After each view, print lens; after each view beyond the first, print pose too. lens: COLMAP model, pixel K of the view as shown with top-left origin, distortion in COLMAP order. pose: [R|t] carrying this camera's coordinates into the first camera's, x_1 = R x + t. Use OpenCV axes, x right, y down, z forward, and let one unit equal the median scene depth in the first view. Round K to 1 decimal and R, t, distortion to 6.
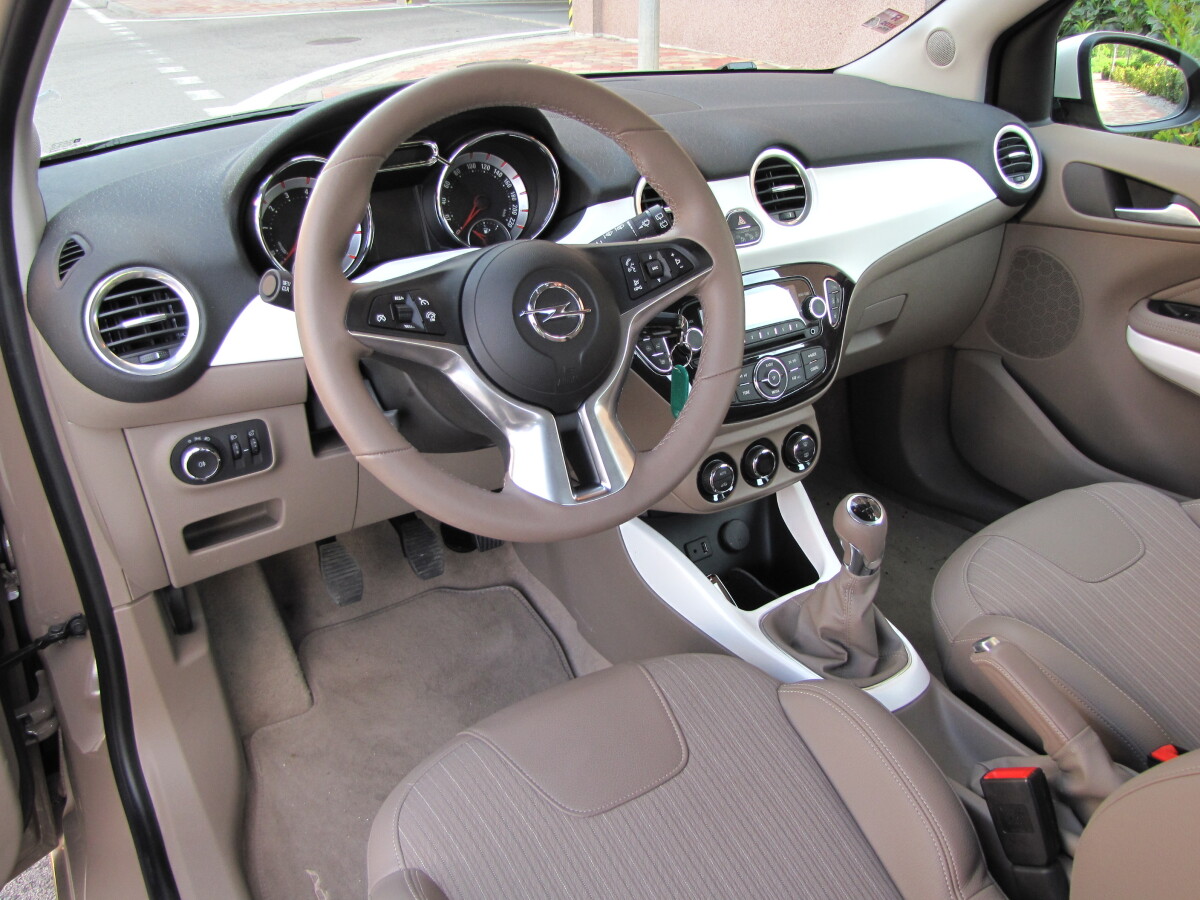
lens RADIAL K [[1041.0, 0, 600.0], [0, 1041.0, 450.0], [0, 0, 1]] dist [-0.192158, 0.168393]
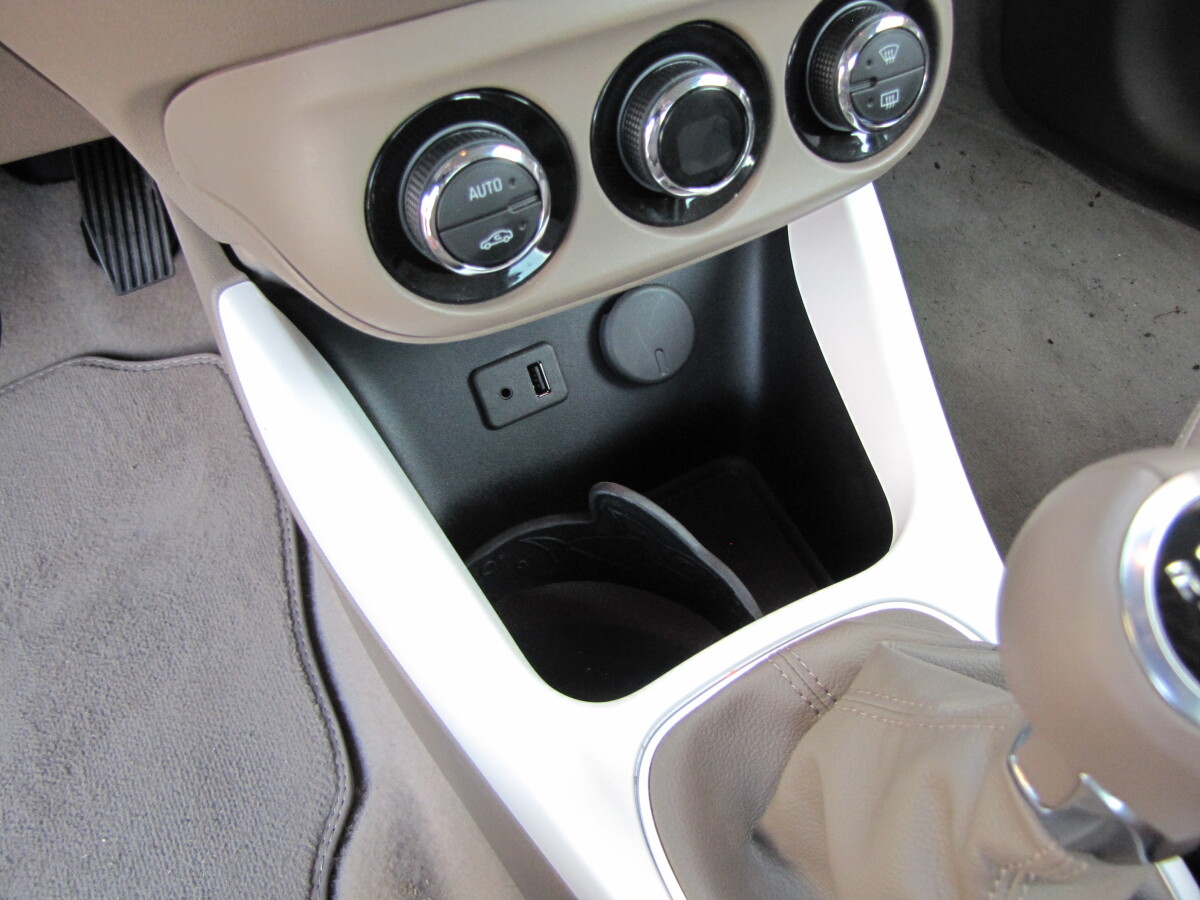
lens RADIAL K [[1041.0, 0, 600.0], [0, 1041.0, 450.0], [0, 0, 1]] dist [-0.192158, 0.168393]
pose [[0.996919, 0.038672, -0.068242, 0.151746], [-0.009245, 0.921881, 0.387362, -0.010200], [0.077891, -0.385538, 0.919398, 0.748150]]
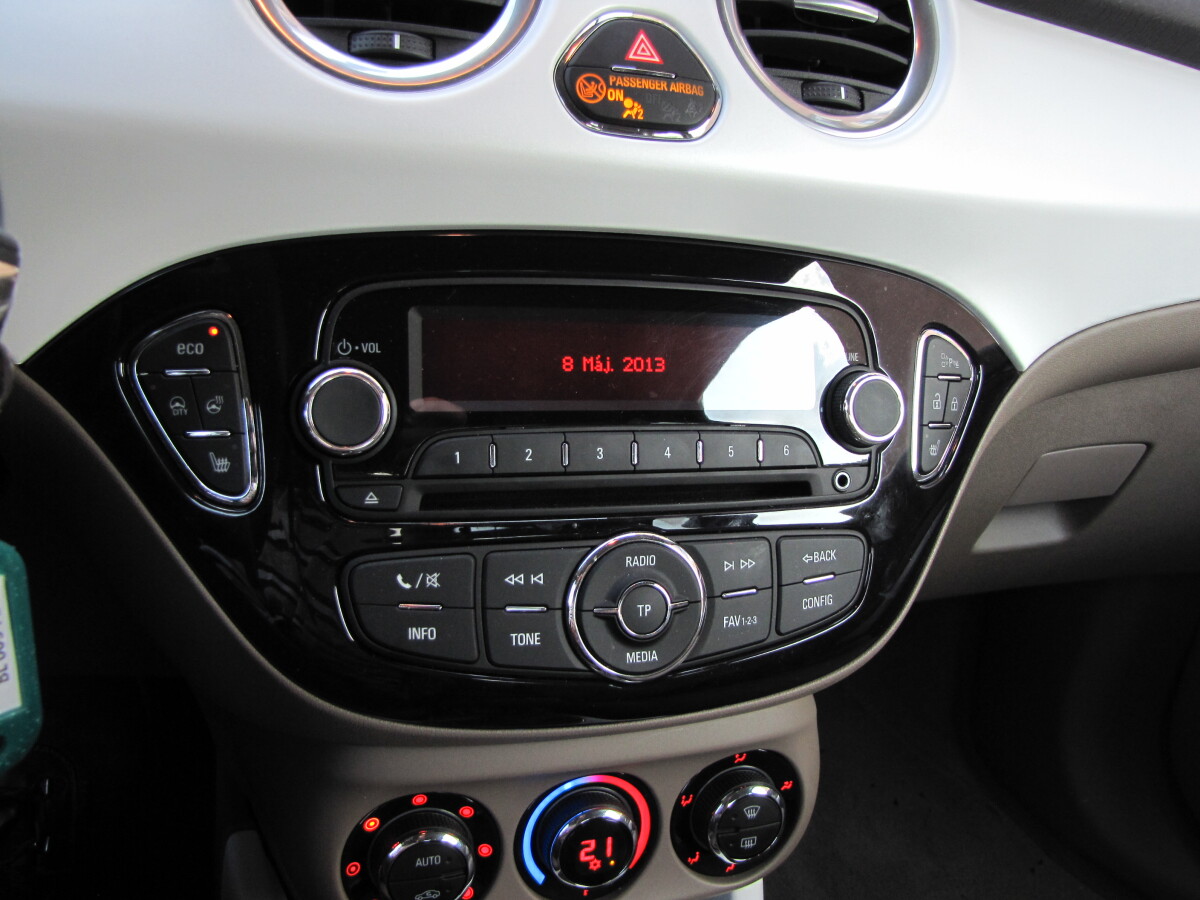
lens RADIAL K [[1041.0, 0, 600.0], [0, 1041.0, 450.0], [0, 0, 1]] dist [-0.192158, 0.168393]
pose [[0.959583, 0.224190, -0.170113, 0.182355], [-0.236865, 0.969808, -0.058022, -0.086871], [0.151969, 0.095971, 0.983715, 0.668841]]
